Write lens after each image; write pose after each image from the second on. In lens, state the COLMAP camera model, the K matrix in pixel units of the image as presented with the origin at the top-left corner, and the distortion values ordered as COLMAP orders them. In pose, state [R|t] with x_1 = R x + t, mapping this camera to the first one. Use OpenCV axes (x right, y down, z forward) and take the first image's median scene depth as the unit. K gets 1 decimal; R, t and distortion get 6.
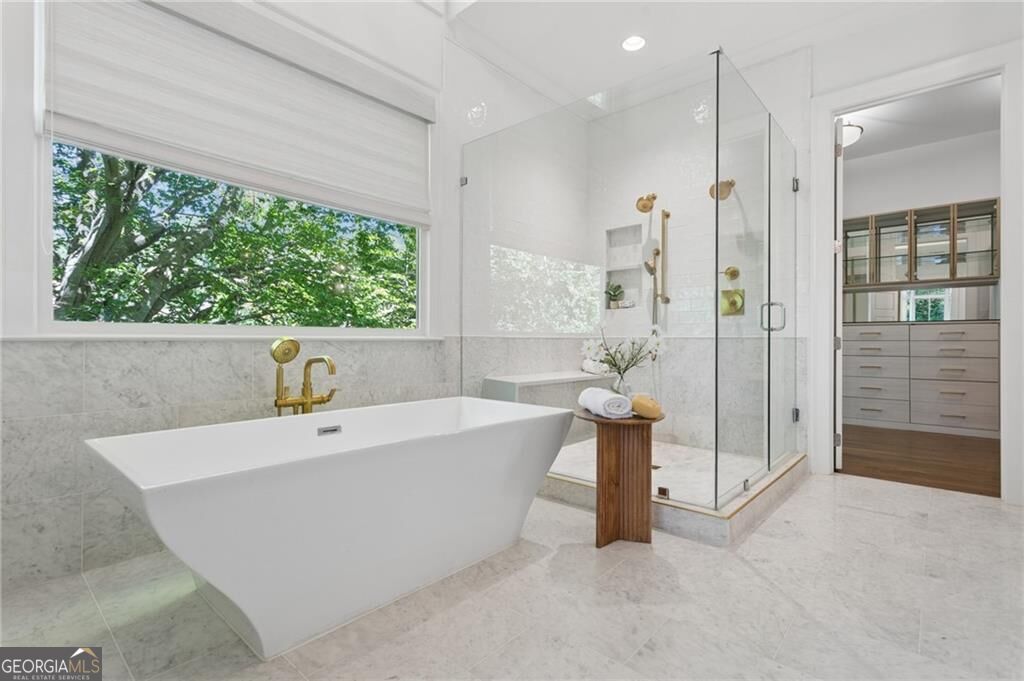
lens RADIAL K [[485.4, 0, 504.6], [0, 485.4, 340.5], [0, 0, 1]] dist [0.002859, 0.002846]
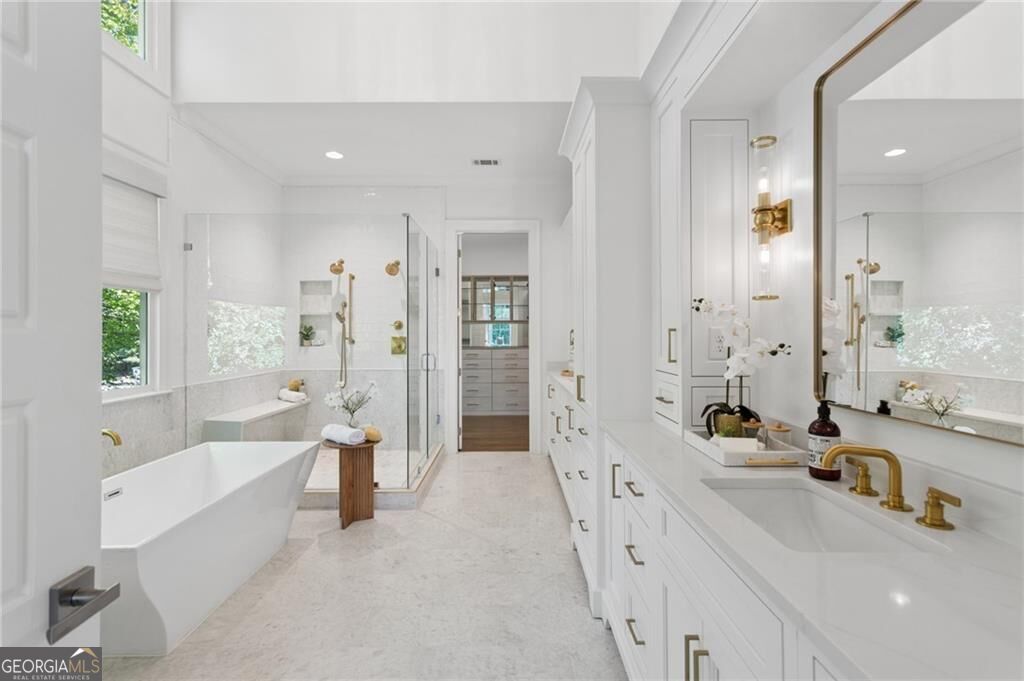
lens RADIAL K [[485.4, 0, 513.9], [0, 485.4, 335.3], [0, 0, 1]] dist [0.002859, 0.002846]
pose [[0.734140, -0.005337, 0.678977, -0.320655], [0.004411, 0.999985, 0.003090, -0.137107], [-0.678984, 0.000727, 0.734153, -0.356923]]
